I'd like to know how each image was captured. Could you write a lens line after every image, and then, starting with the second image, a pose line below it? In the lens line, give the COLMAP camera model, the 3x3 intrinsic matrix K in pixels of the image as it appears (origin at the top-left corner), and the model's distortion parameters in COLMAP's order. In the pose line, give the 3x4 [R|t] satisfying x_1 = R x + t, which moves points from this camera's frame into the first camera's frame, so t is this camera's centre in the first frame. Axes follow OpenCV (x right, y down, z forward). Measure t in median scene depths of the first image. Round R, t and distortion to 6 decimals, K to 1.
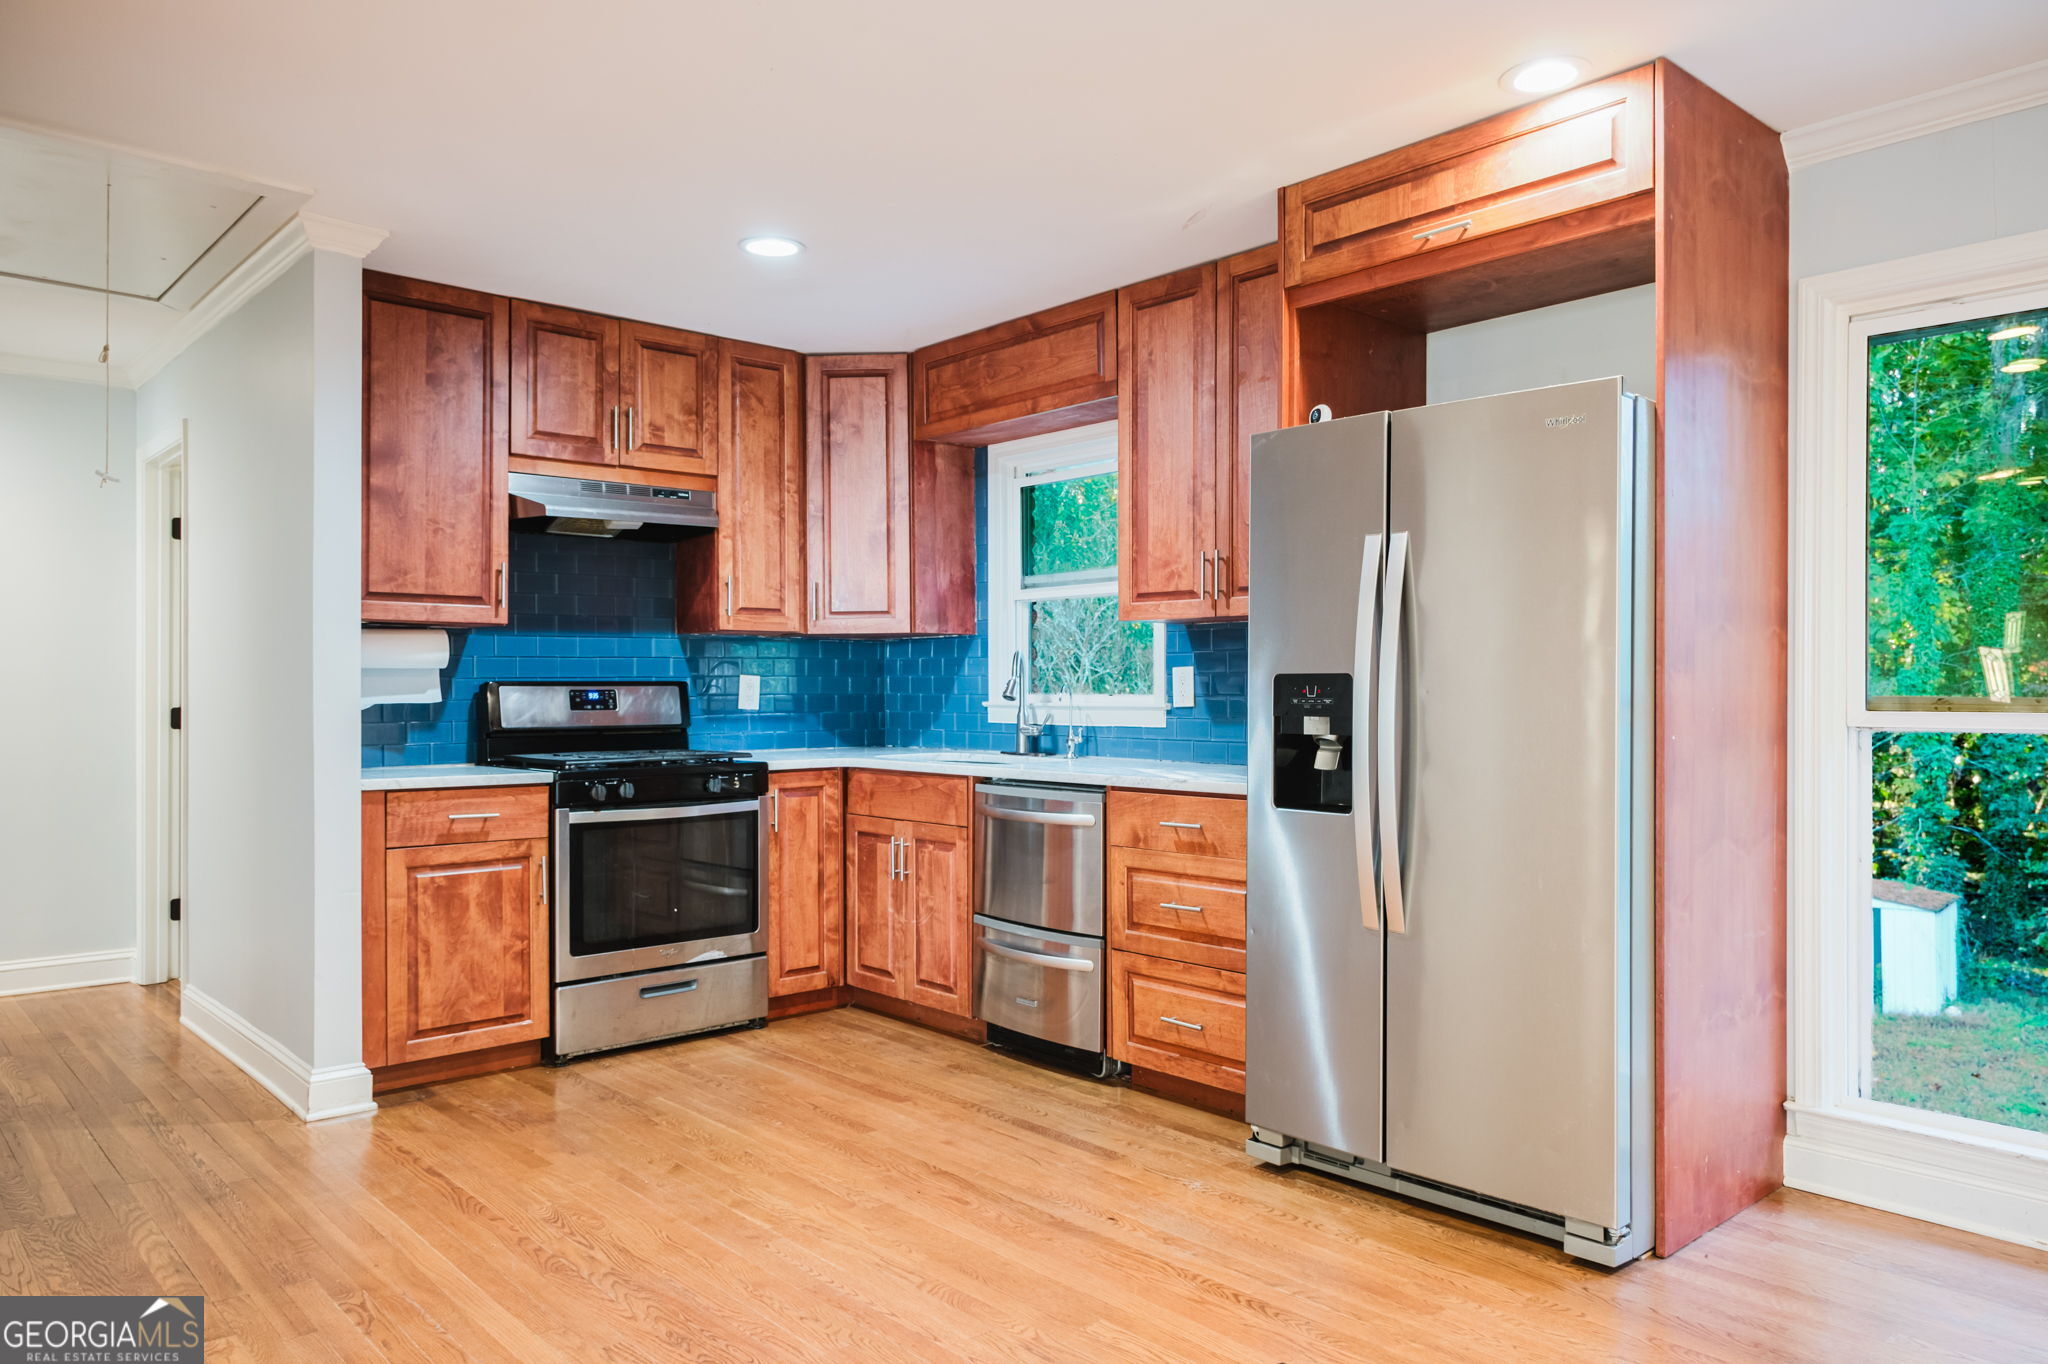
lens RADIAL K [[1412.0, 0, 1007.8], [0, 1412.0, 678.4], [0, 0, 1]] dist [0.014172, -0.003161]
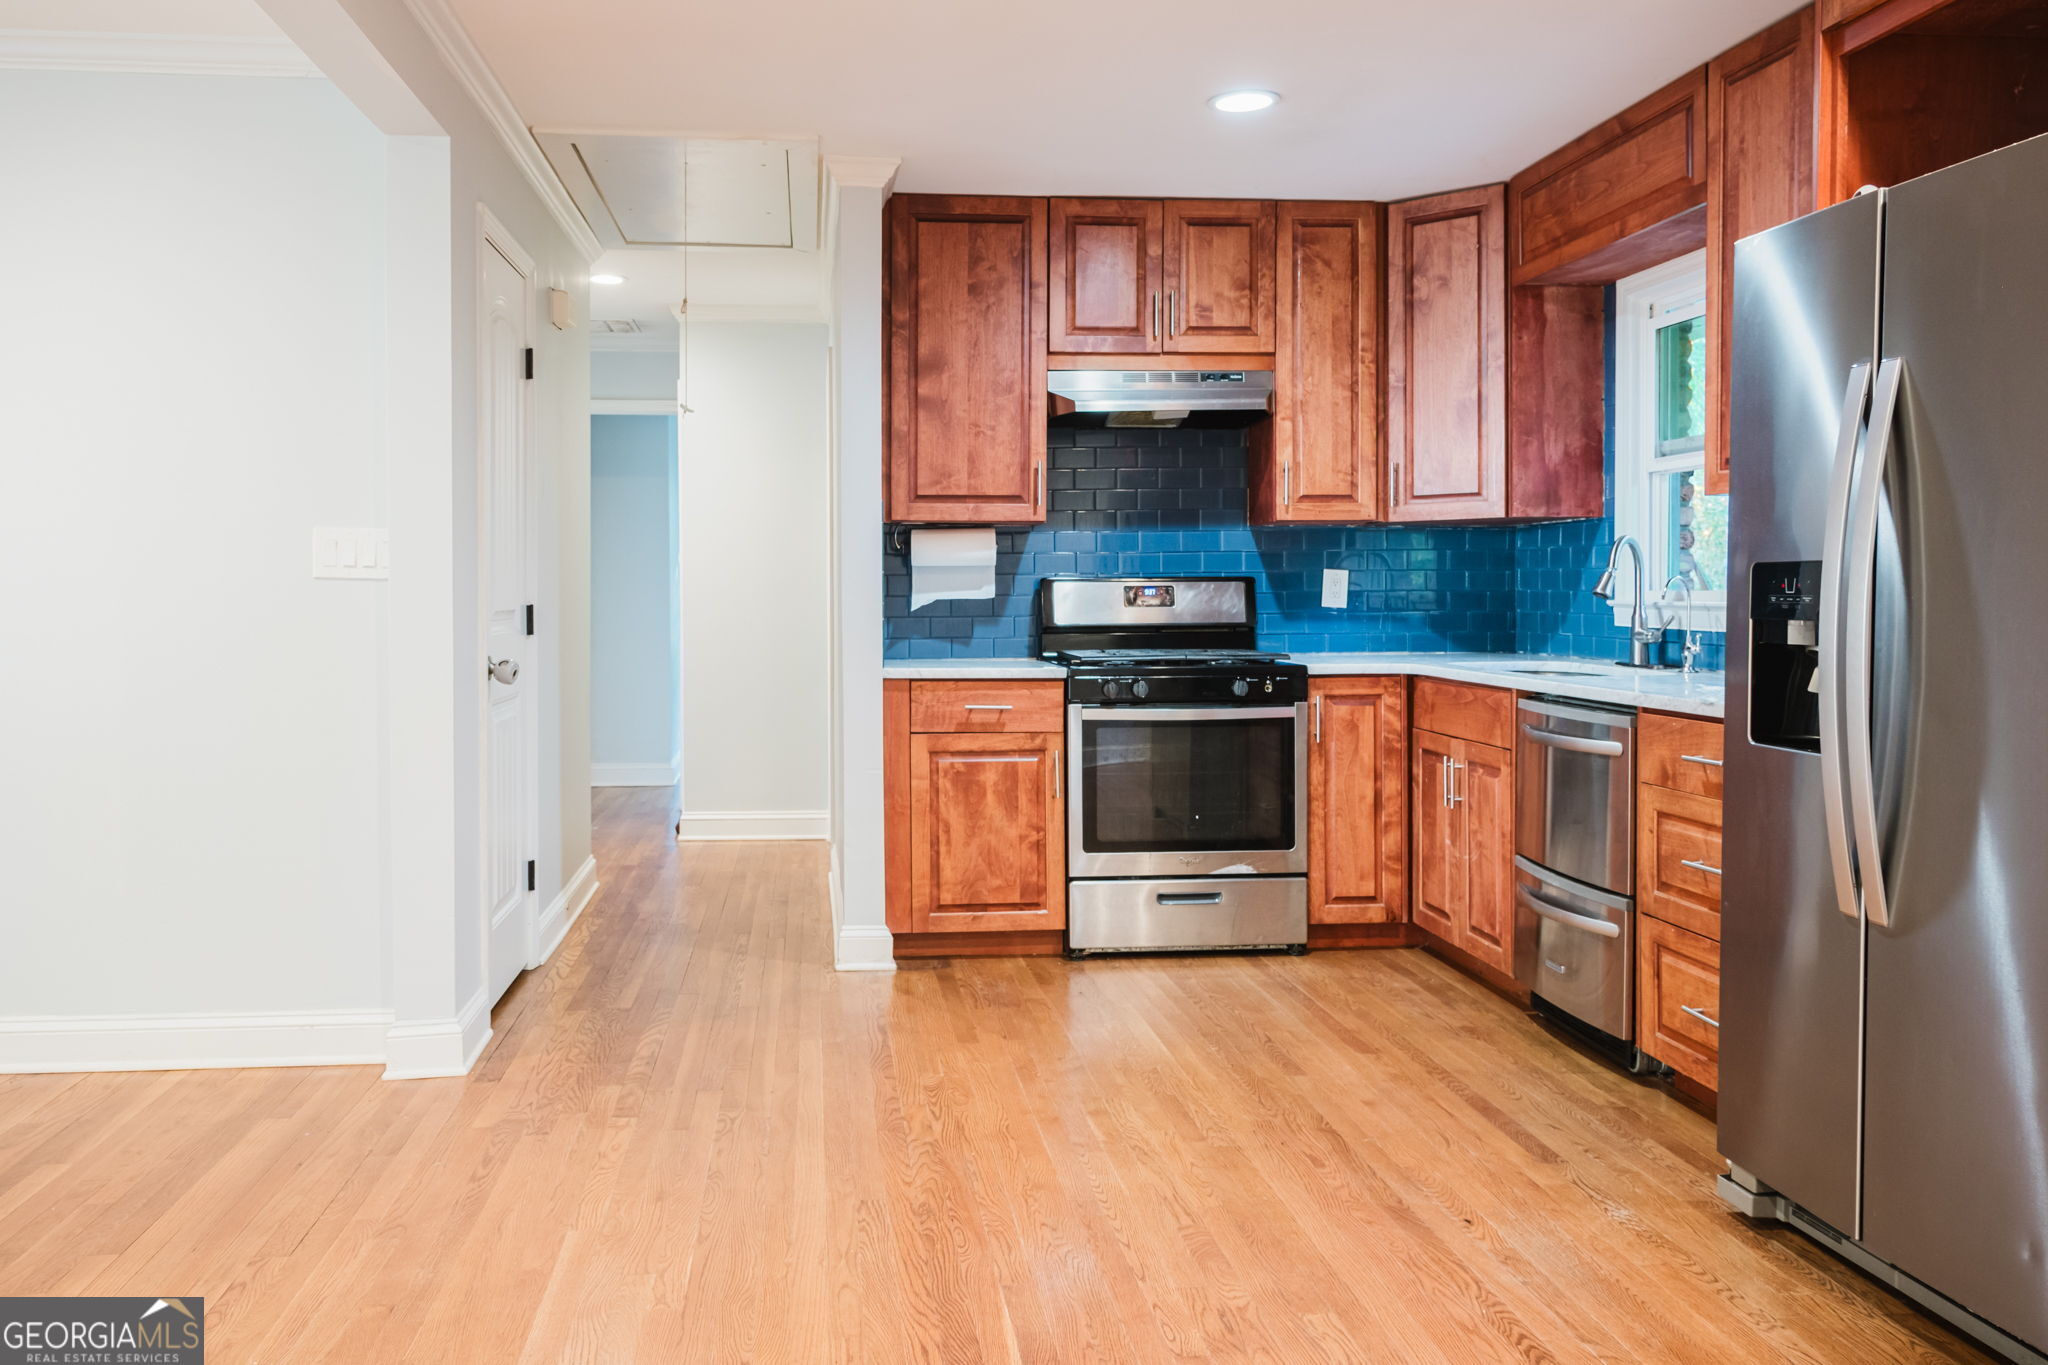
lens RADIAL K [[1542.2, 0, 894.0], [0, 1542.2, 613.3], [0, 0, 1]] dist [0.015426, -0.025812]
pose [[0.789269, 0.009329, -0.613976, 0.253055], [0.006051, 0.999718, 0.022969, 0.001789], [0.614017, -0.021844, 0.788990, 0.061315]]
